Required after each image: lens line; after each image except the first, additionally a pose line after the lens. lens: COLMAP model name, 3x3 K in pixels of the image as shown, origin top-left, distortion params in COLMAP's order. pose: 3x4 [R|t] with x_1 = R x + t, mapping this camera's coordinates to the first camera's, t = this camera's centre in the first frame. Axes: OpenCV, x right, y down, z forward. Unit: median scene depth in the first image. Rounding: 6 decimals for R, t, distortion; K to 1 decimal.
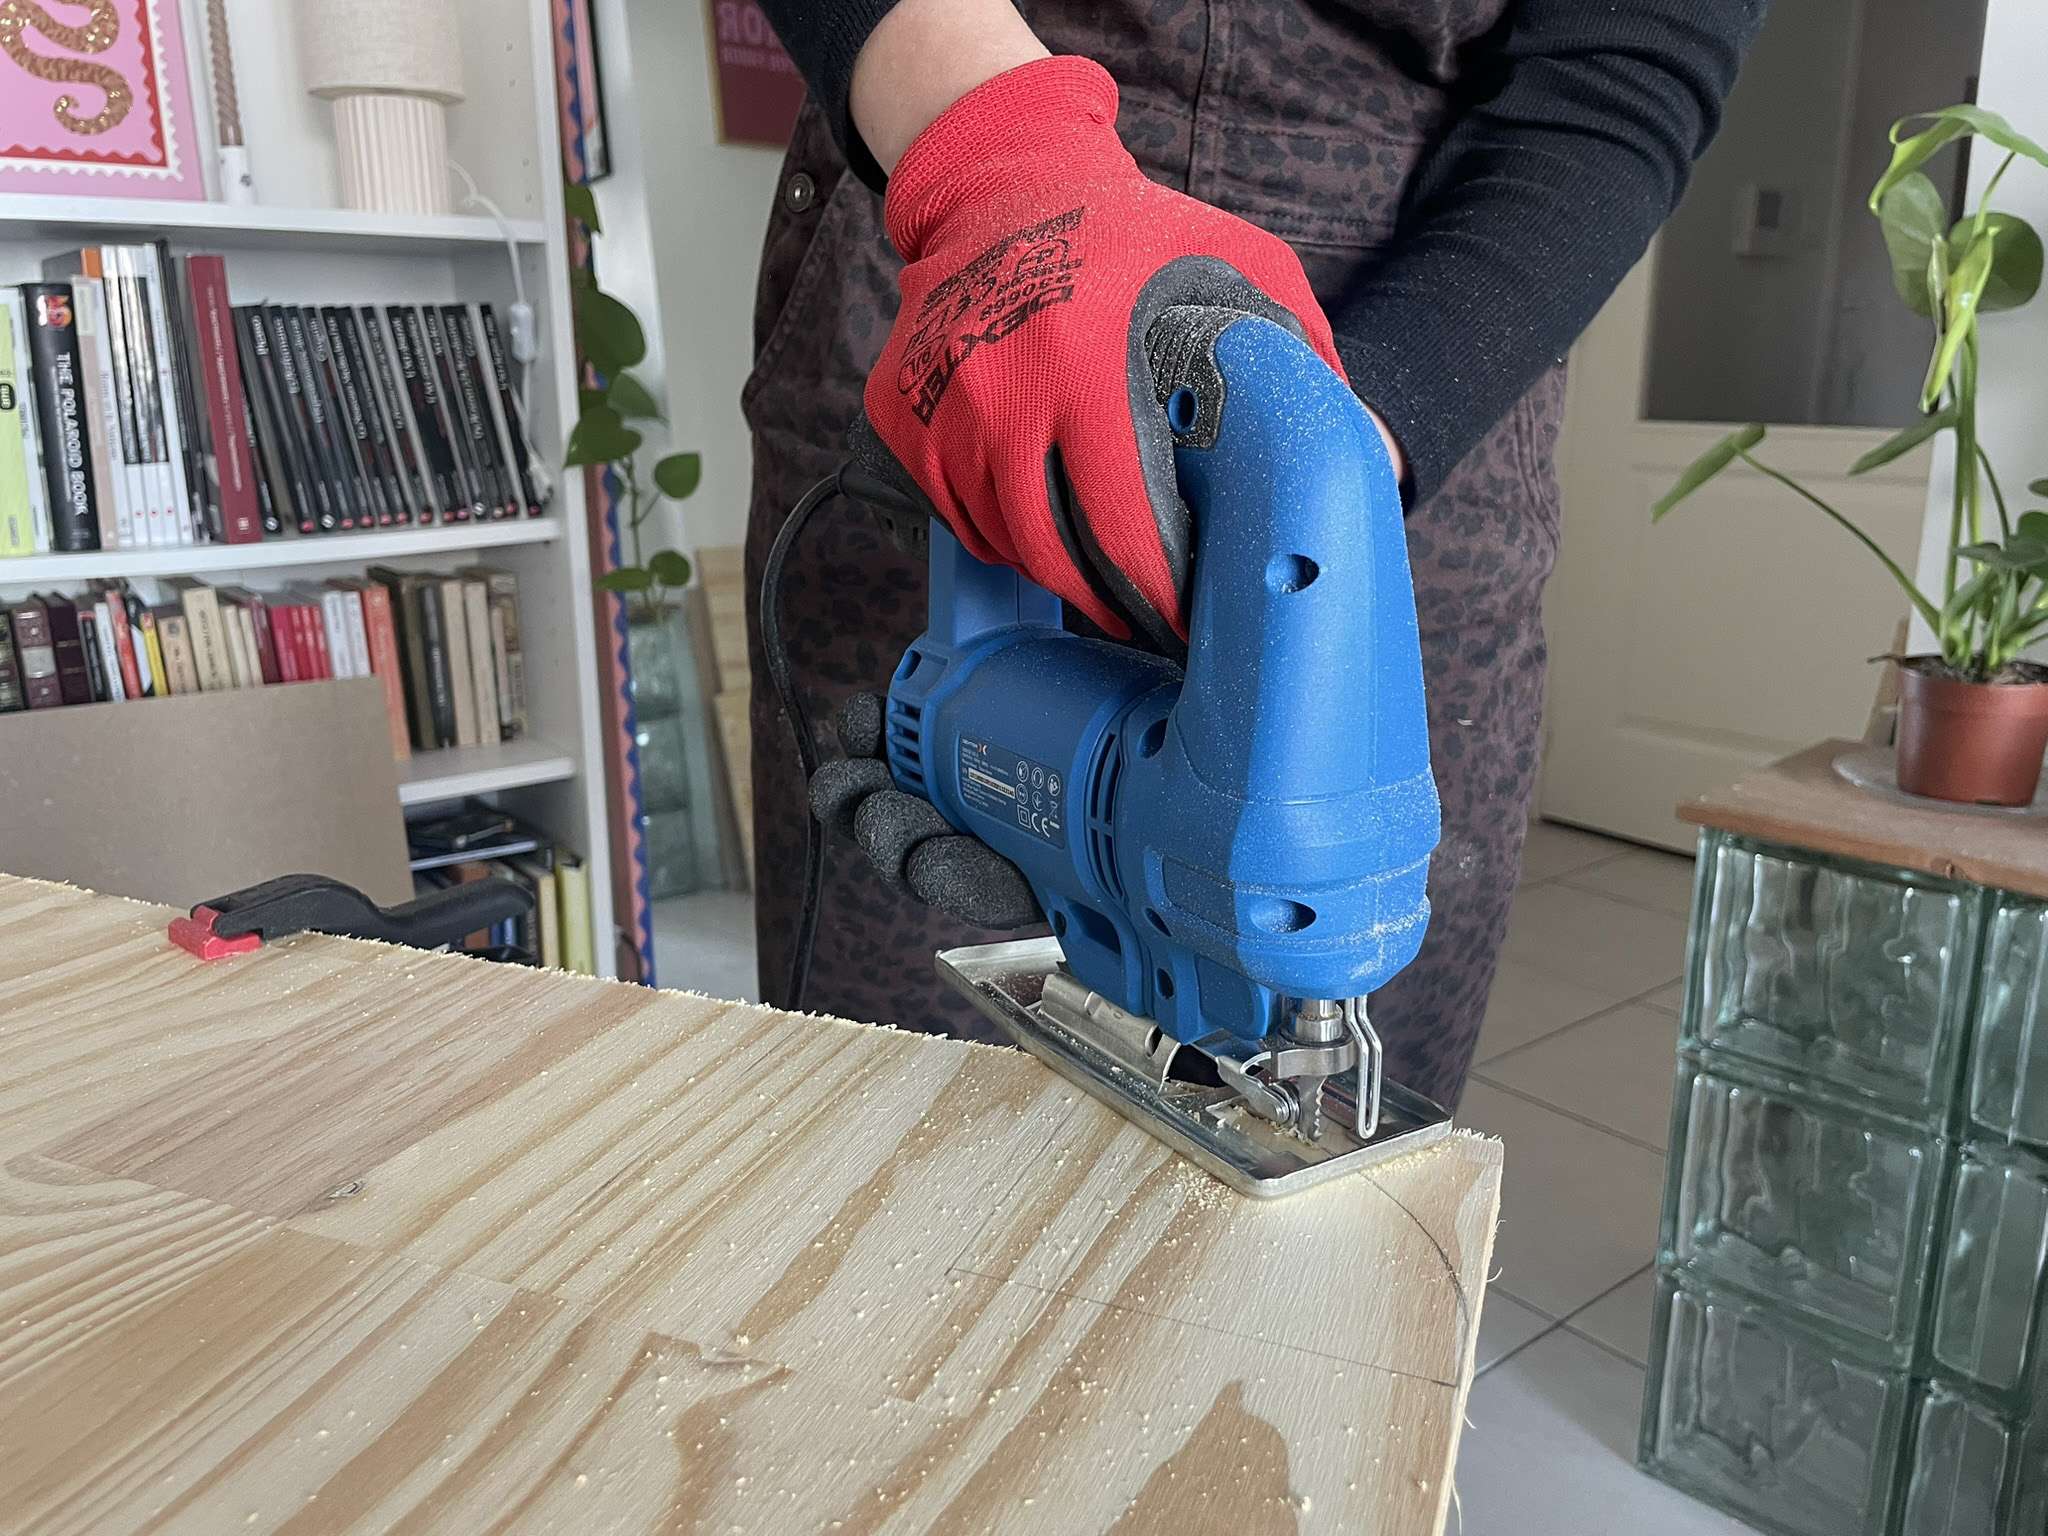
lens RADIAL K [[1556.5, 0, 993.7], [0, 1556.5, 742.4], [0, 0, 1]] dist [0.086702, -0.118261]
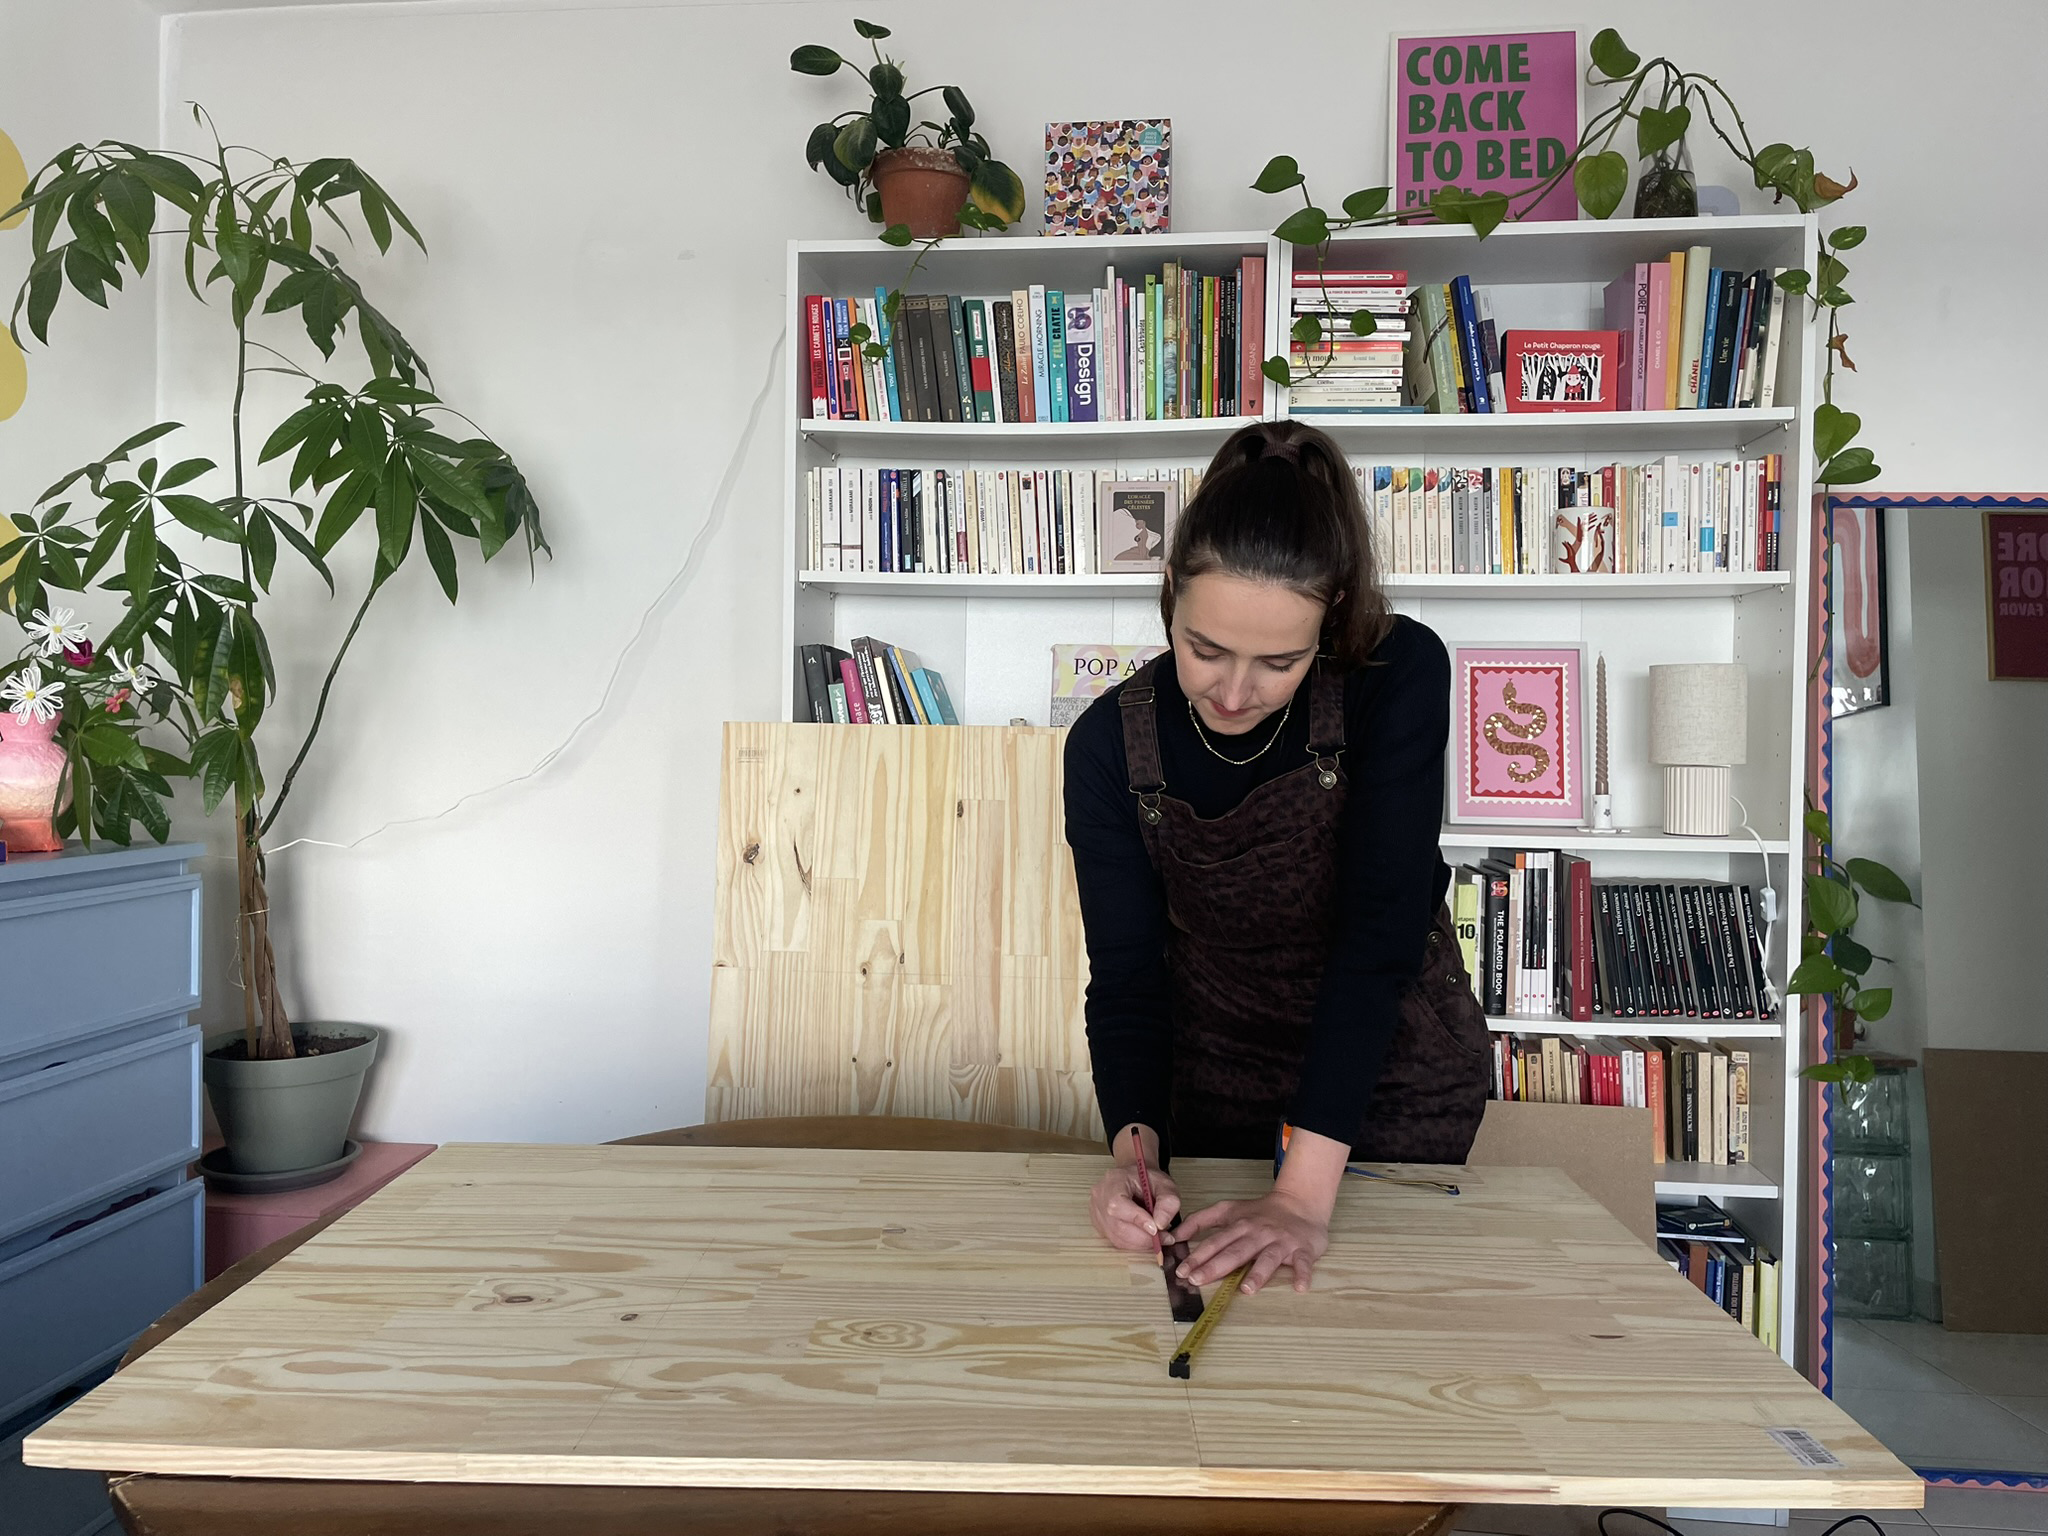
lens RADIAL K [[1556.5, 0, 1015.7], [0, 1556.5, 756.7], [0, 0, 1]] dist [0.086702, -0.118261]
pose [[0.720511, 0.026910, -0.692921, 0.255560], [-0.173105, 0.974591, -0.142148, -0.053156], [0.671490, 0.222367, 0.706862, -0.673341]]
